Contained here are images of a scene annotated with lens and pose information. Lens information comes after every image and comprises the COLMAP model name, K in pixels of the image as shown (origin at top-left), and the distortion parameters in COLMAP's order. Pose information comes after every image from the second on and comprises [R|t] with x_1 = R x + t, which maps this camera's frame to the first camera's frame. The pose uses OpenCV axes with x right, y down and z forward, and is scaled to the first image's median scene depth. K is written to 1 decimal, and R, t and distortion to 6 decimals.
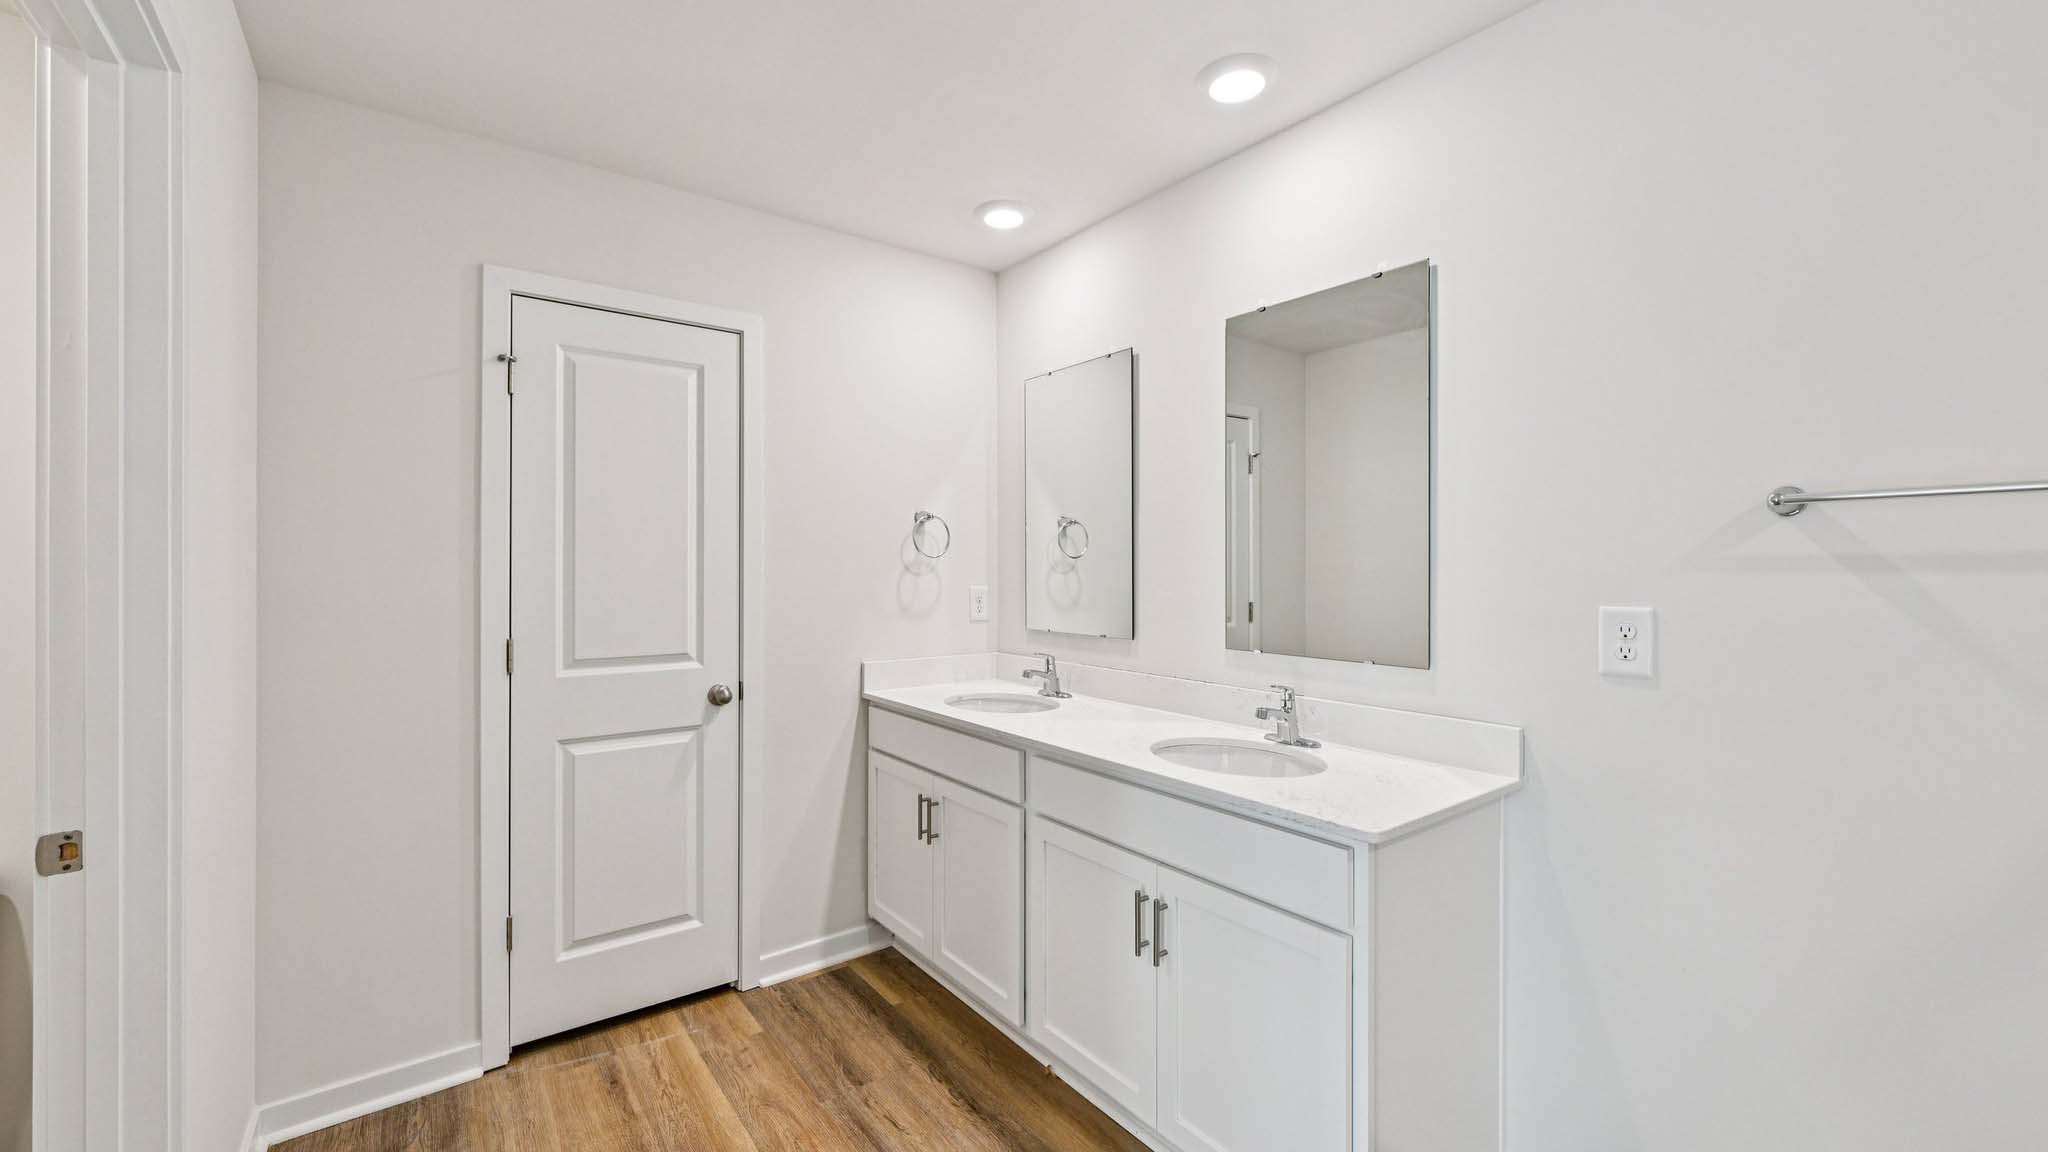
lens RADIAL K [[811.1, 0, 1018.3], [0, 811.1, 570.8], [0, 0, 1]] dist [0.000694, -0.000038]
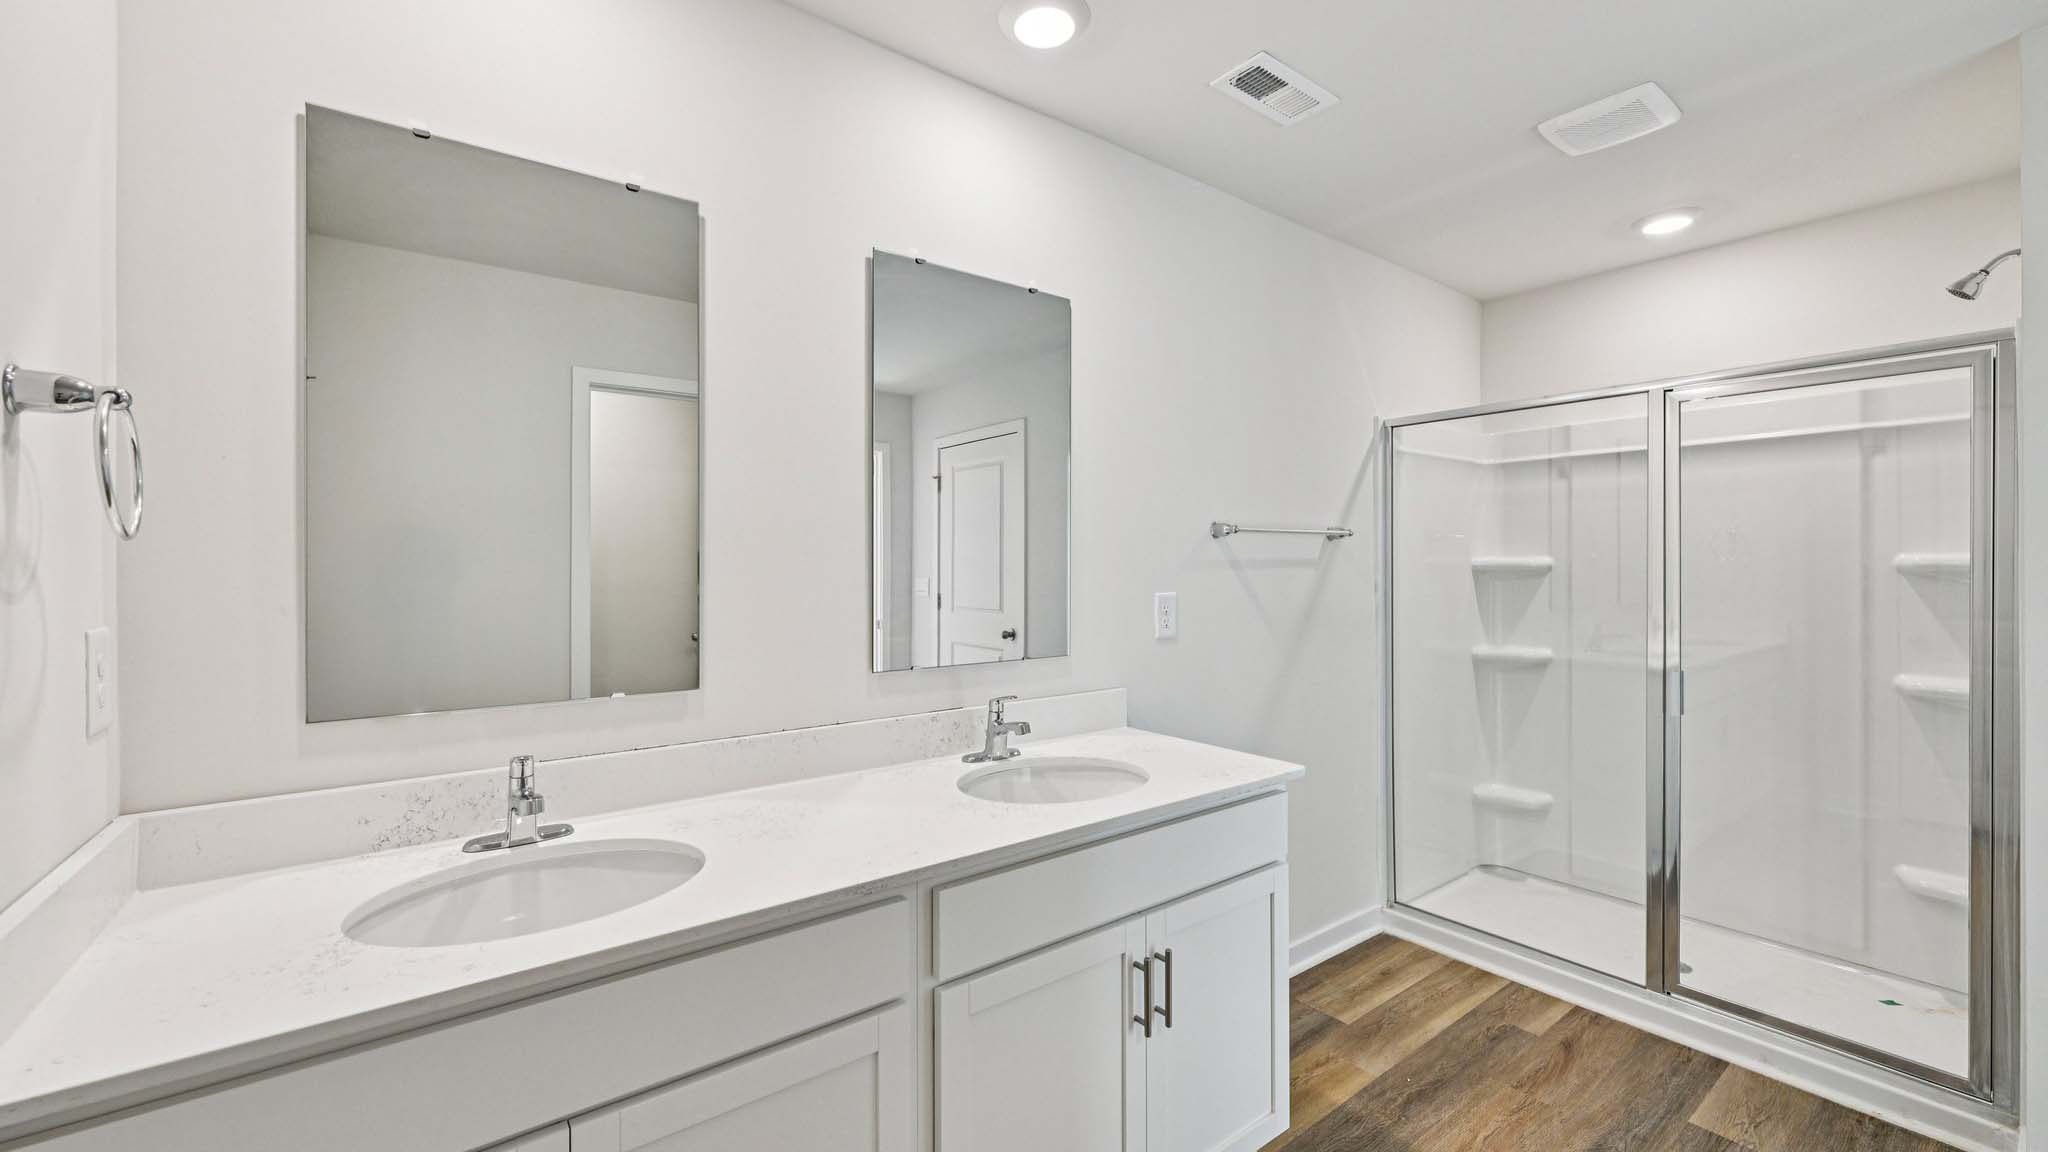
lens RADIAL K [[811.1, 0, 1018.3], [0, 811.1, 570.8], [0, 0, 1]] dist [0.000694, -0.000038]
pose [[0.002514, 0.006754, 0.999974, -0.654461], [0.016452, 0.999842, -0.006794, 0.007916], [-0.999861, 0.016469, 0.002403, 1.093159]]
